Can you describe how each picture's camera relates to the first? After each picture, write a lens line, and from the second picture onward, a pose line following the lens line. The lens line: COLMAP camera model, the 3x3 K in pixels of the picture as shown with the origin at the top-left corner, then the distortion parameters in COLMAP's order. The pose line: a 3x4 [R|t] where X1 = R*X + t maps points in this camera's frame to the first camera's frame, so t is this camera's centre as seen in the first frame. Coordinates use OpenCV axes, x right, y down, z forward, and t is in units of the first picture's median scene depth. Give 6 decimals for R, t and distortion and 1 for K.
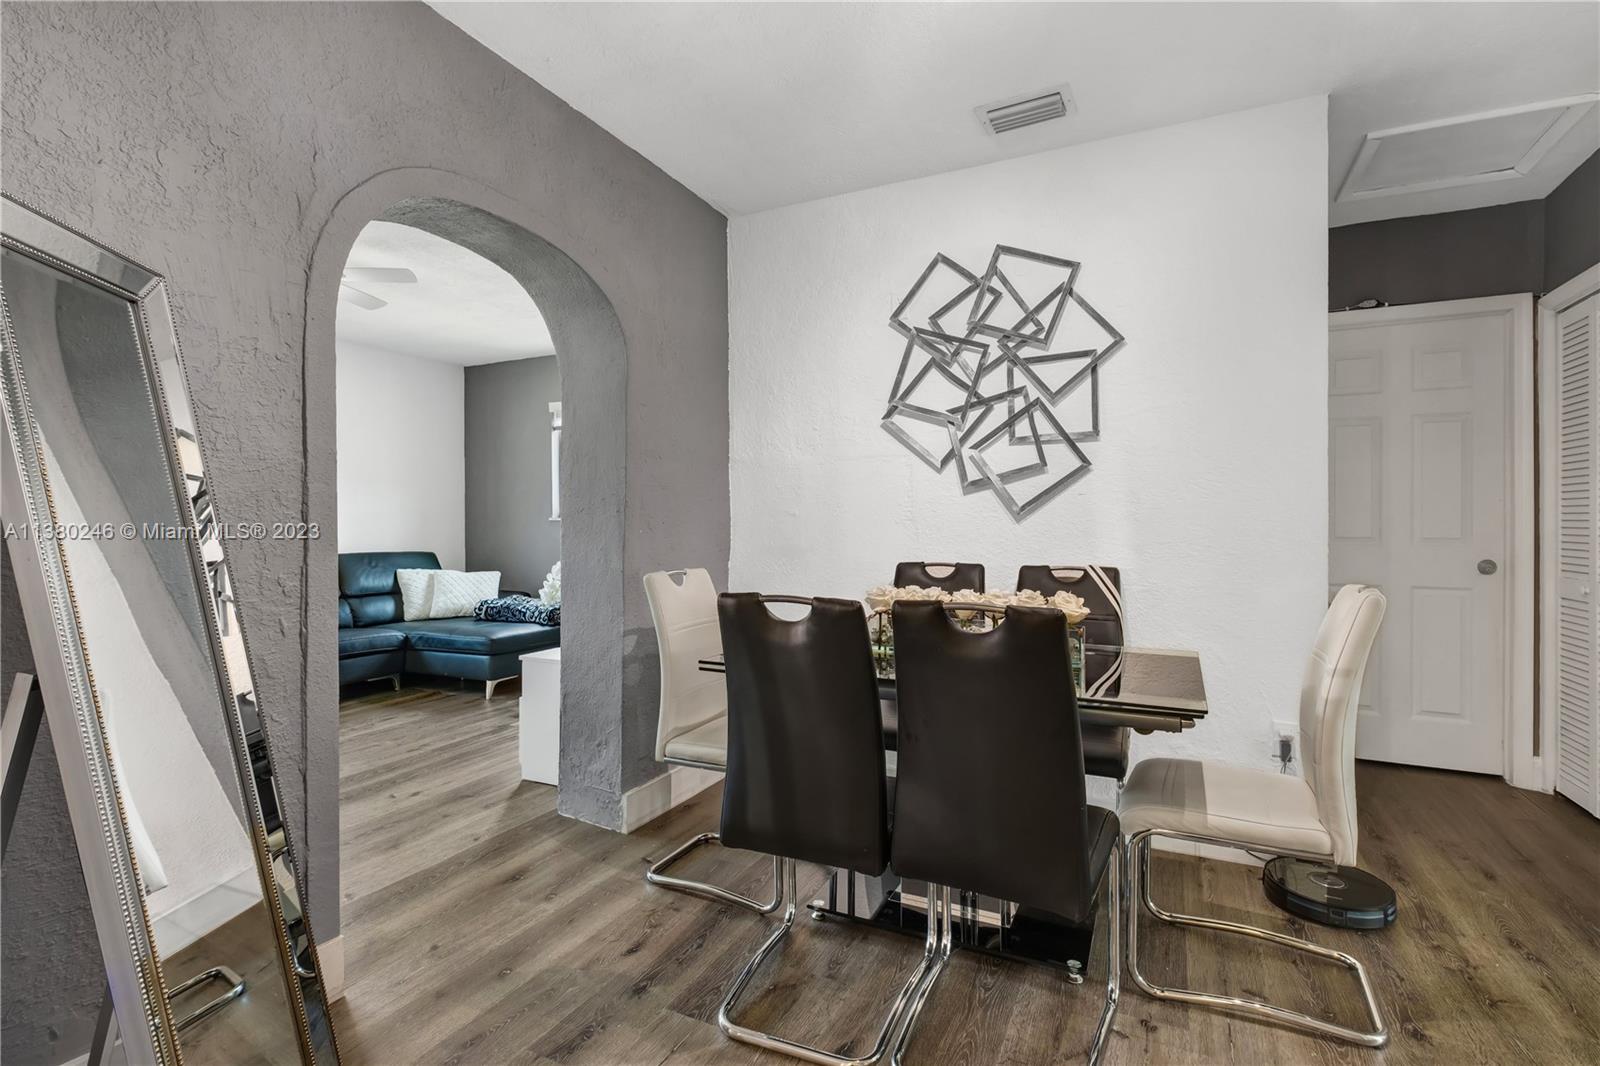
lens RADIAL K [[763.5, 0, 798.3], [0, 763.5, 521.1], [0, 0, 1]] dist [-0.000622, -0.001053]
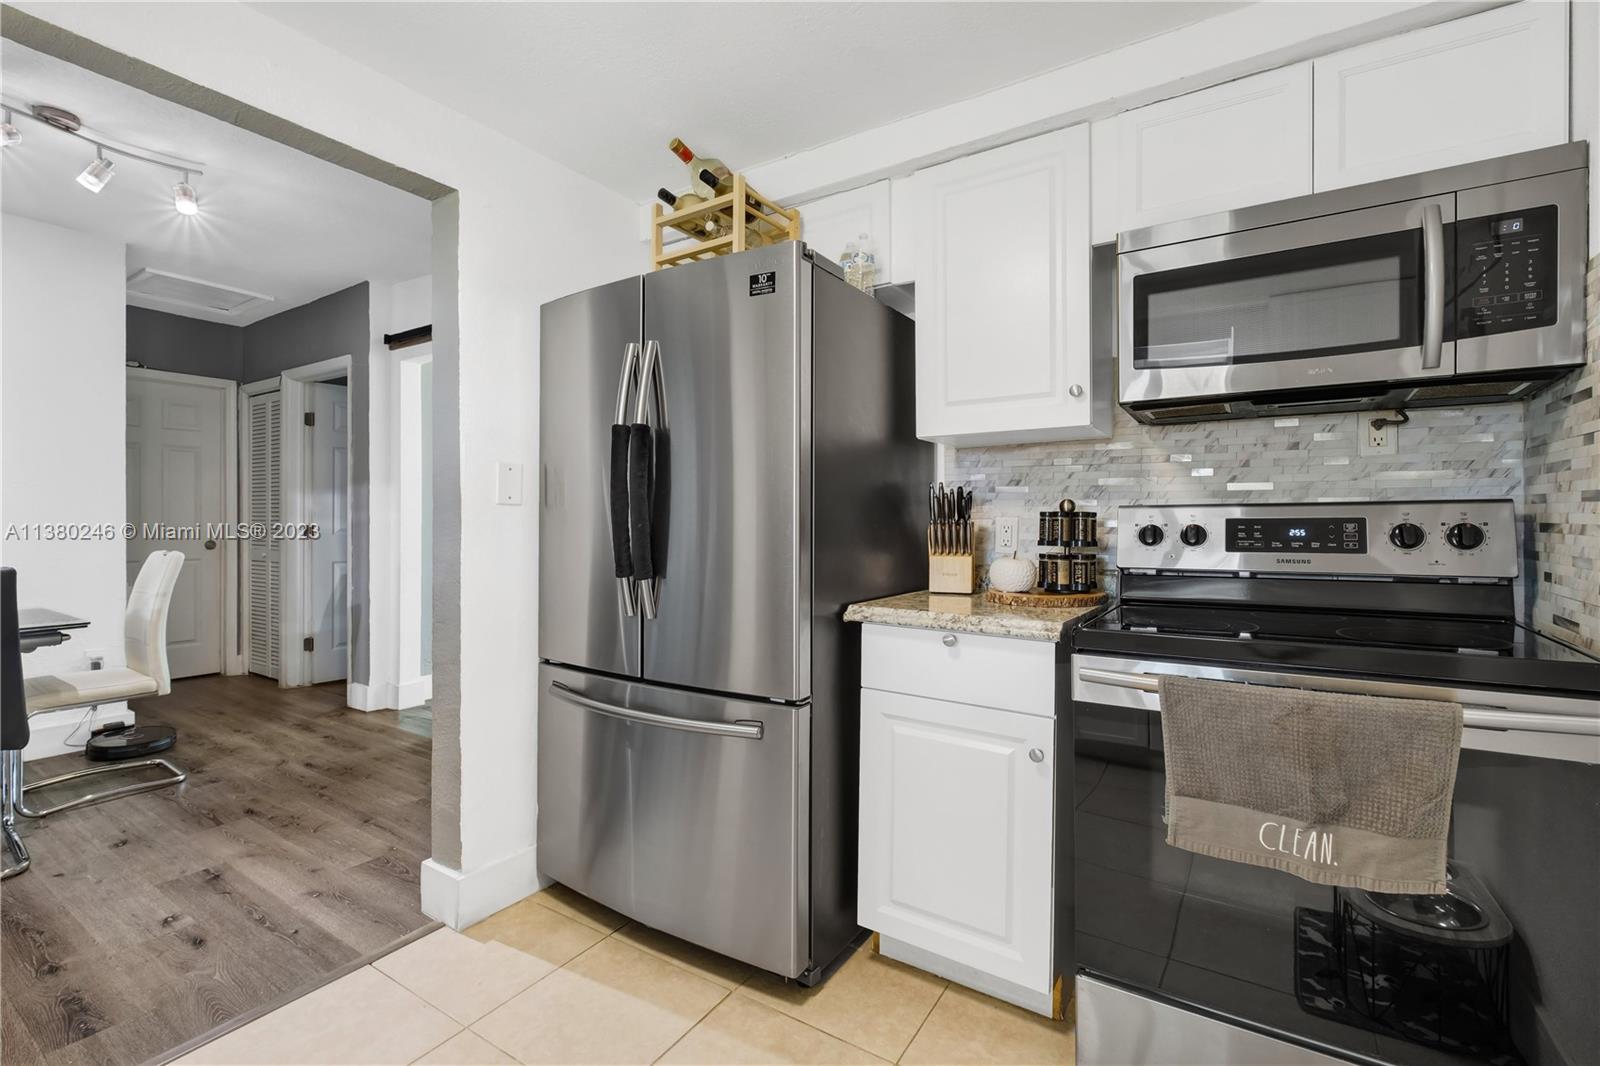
lens RADIAL K [[712.6, 0, 797.8], [0, 712.6, 507.3], [0, 0, 1]] dist [-0.000226, -0.000084]
pose [[0.115296, 0.006281, 0.993311, -0.675149], [0.006618, 0.999953, -0.007092, -0.000128], [-0.993309, 0.007391, 0.115249, -0.609744]]
